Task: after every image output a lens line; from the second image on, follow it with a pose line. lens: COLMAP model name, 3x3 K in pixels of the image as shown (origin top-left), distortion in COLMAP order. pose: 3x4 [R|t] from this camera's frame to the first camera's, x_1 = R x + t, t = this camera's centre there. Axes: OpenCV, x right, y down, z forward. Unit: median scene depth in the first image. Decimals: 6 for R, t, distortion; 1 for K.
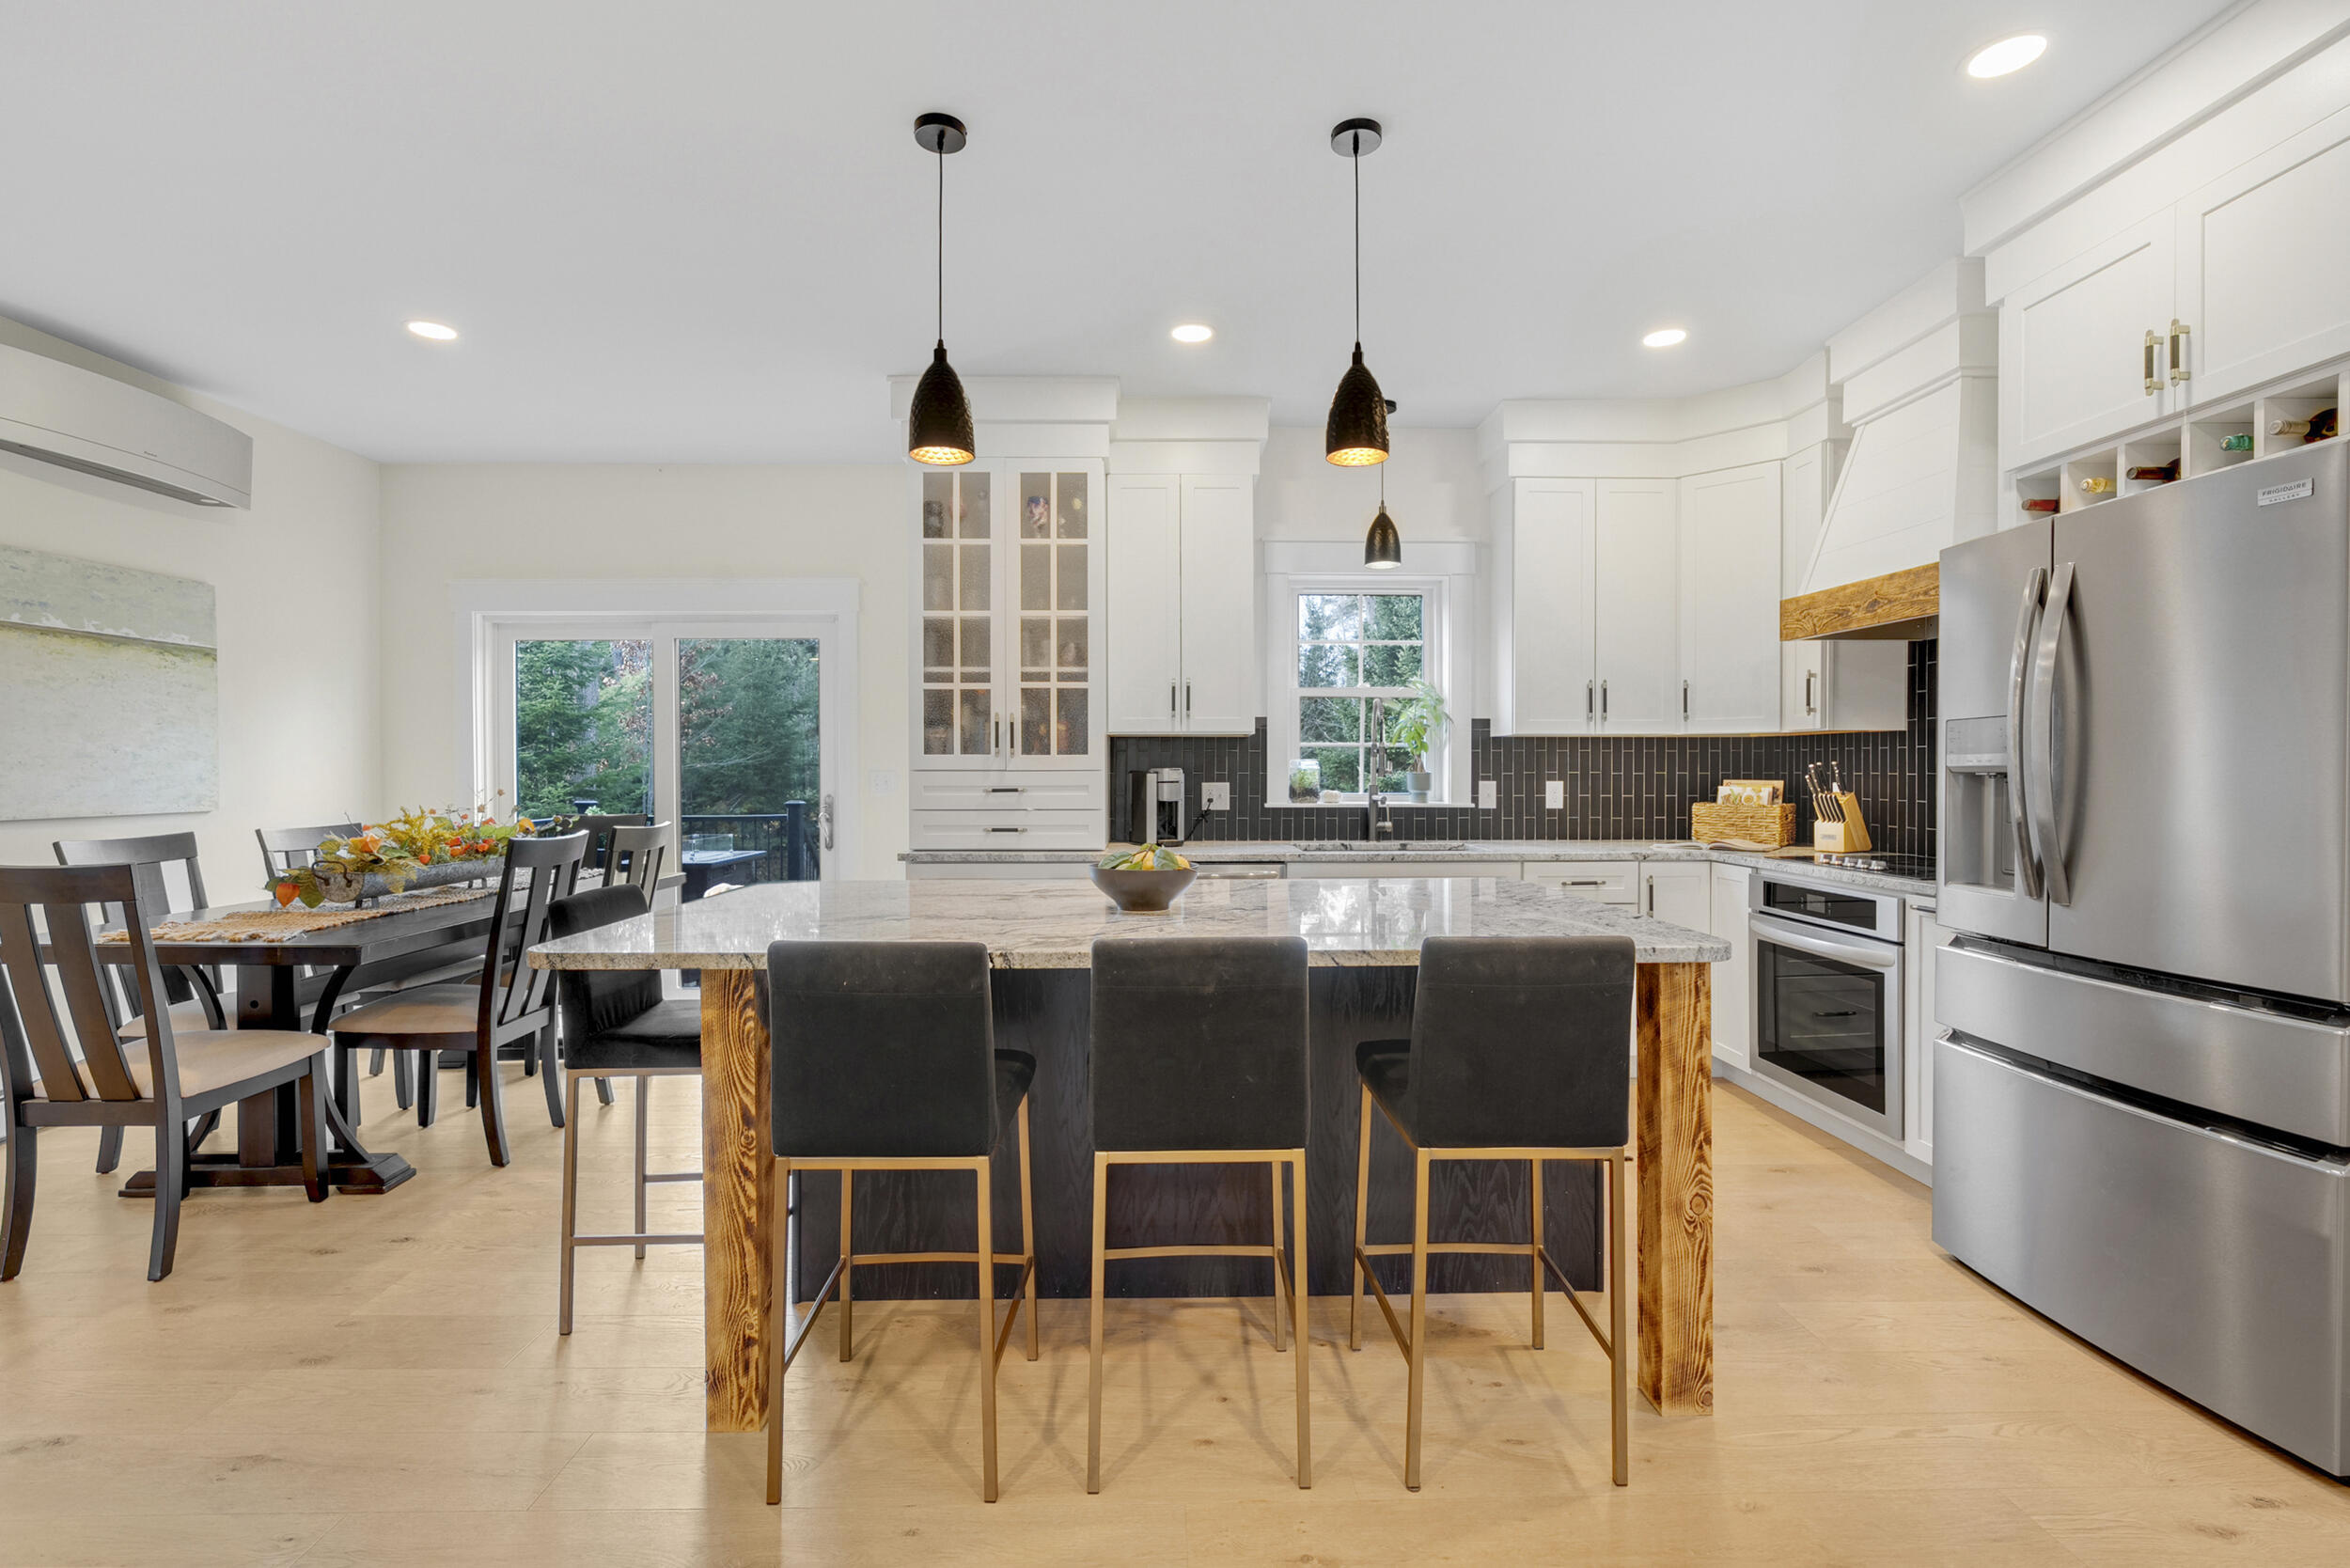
lens RADIAL K [[1071.1, 0, 1176.2], [0, 1071.1, 782.8], [0, 0, 1]] dist [-0.003230, -0.000546]
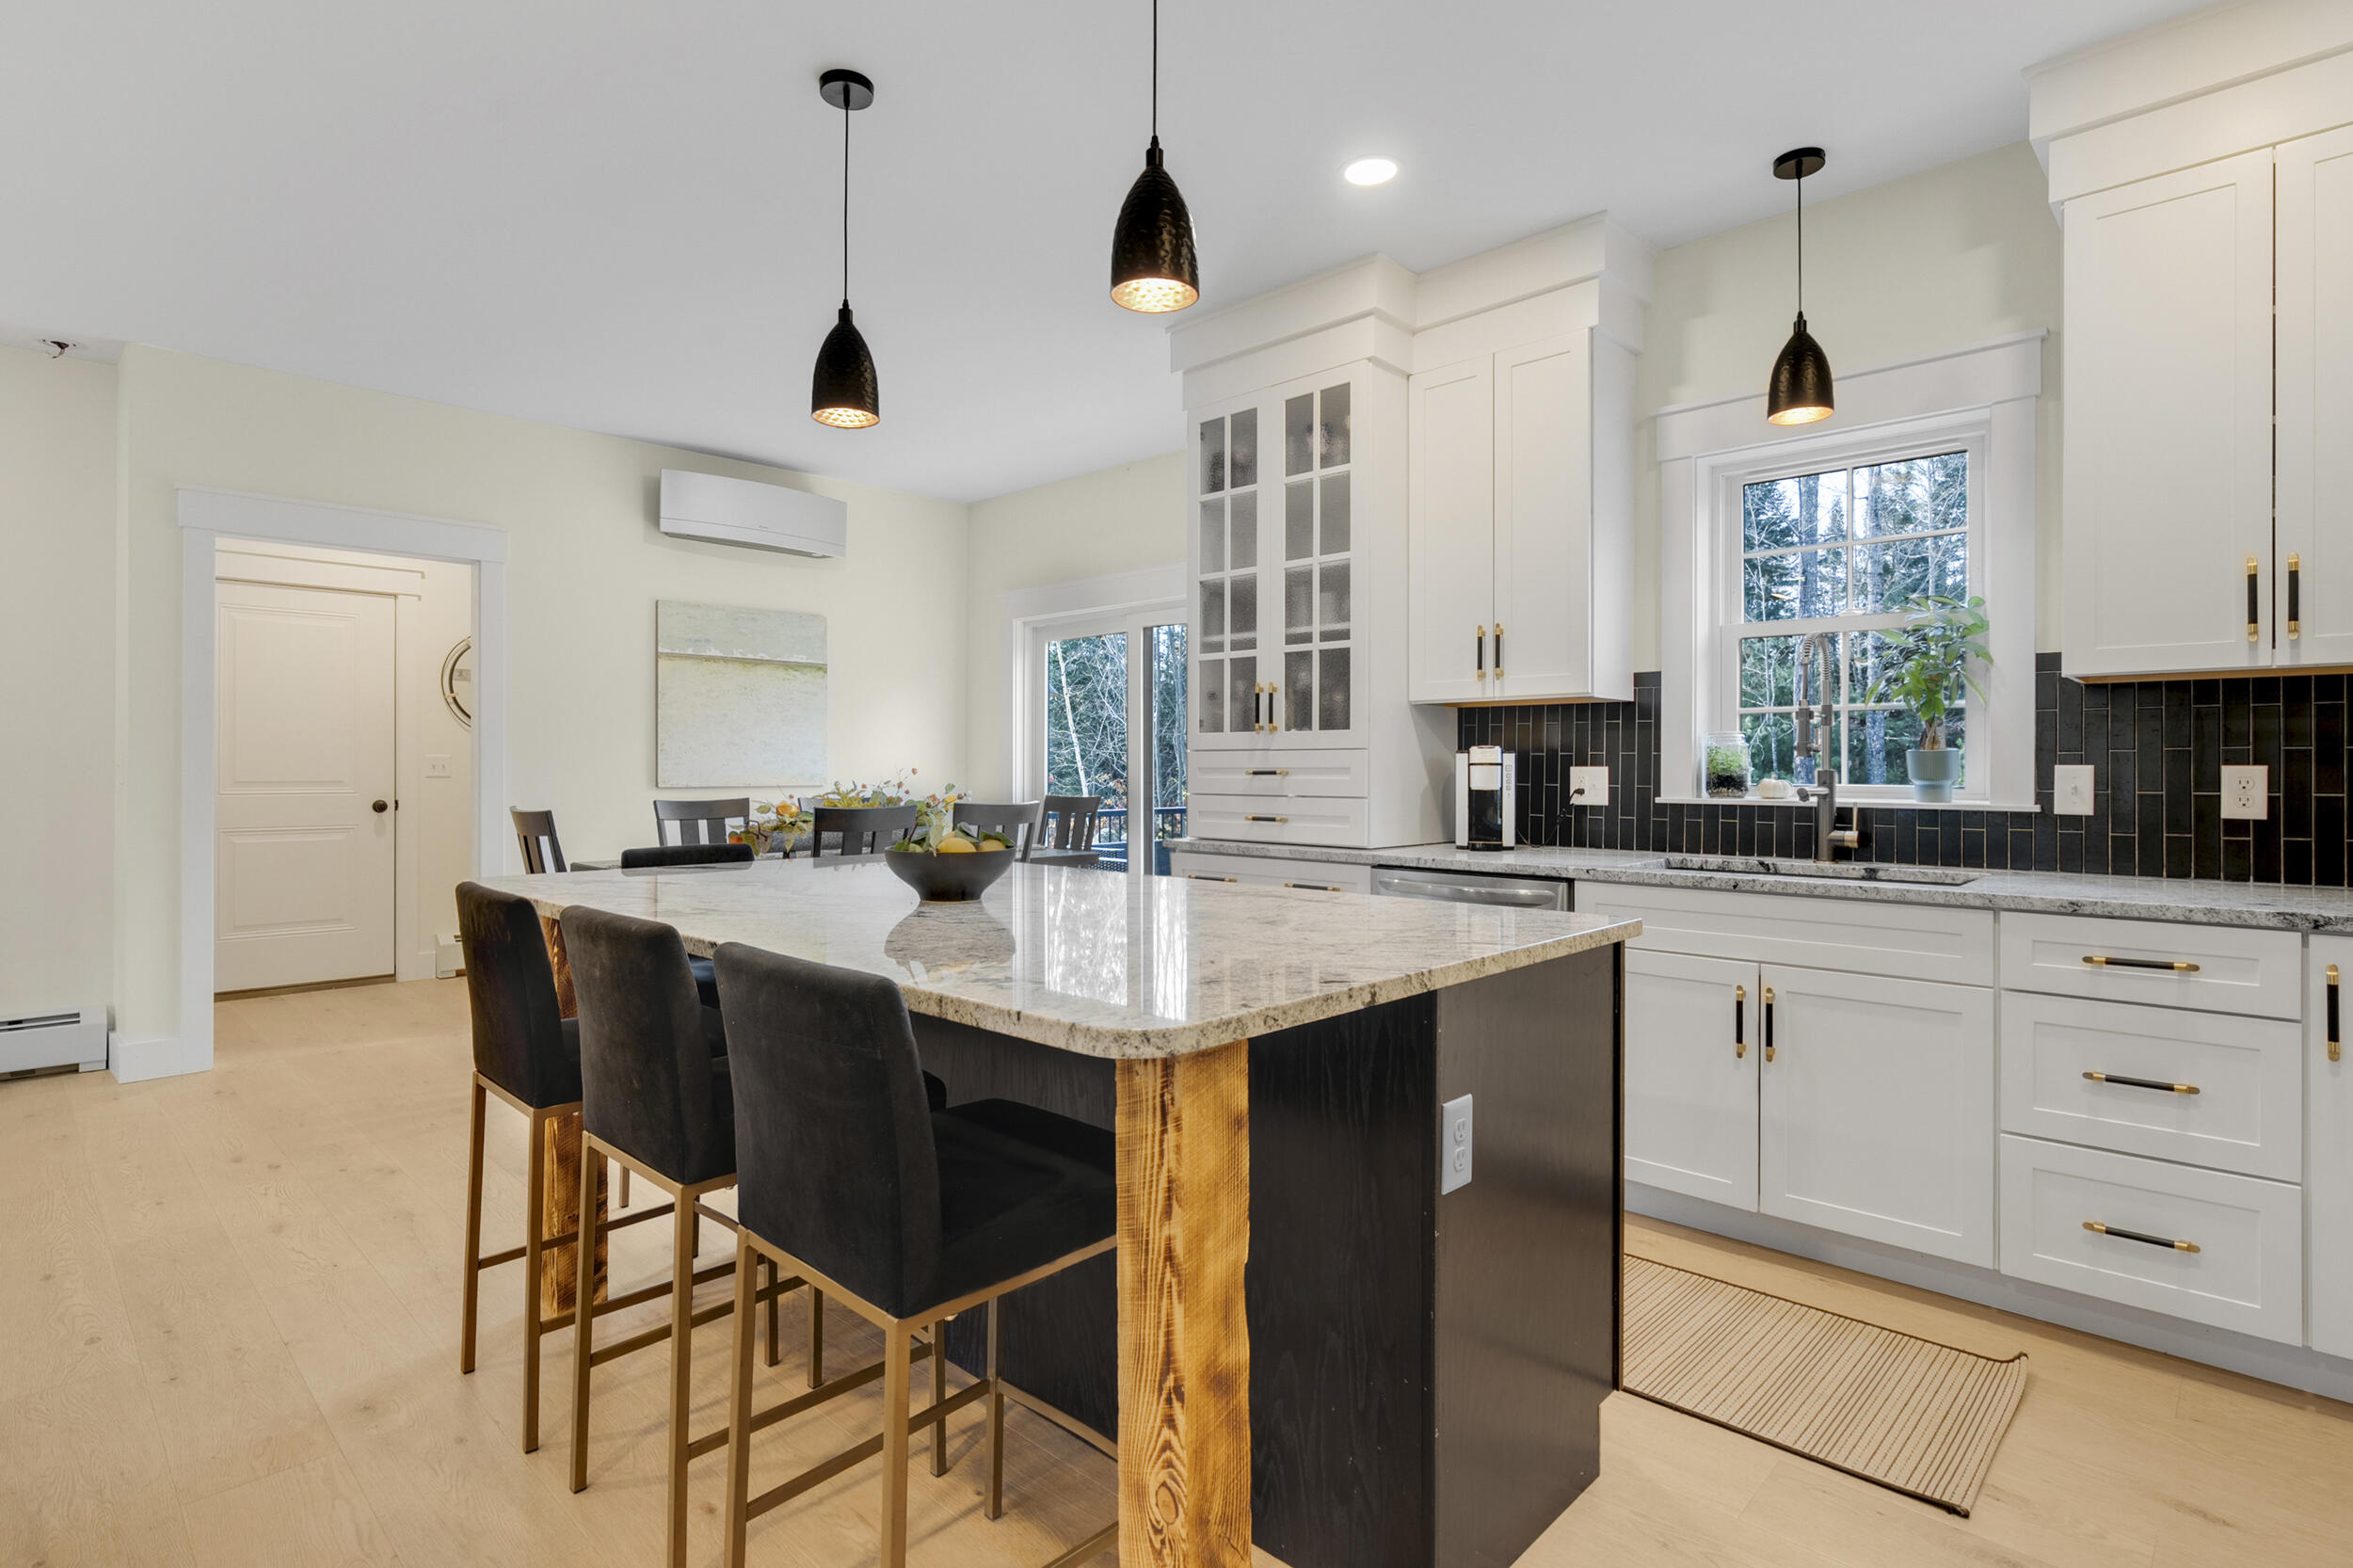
lens RADIAL K [[1169.3, 0, 1175.9], [0, 1169.3, 765.9], [0, 0, 1]] dist [-0.001321, -0.000750]
pose [[0.694997, 0.001313, -0.719011, 0.457929], [-0.011358, 0.999894, -0.009152, 0.010904], [0.718923, 0.014527, 0.694938, 0.289569]]
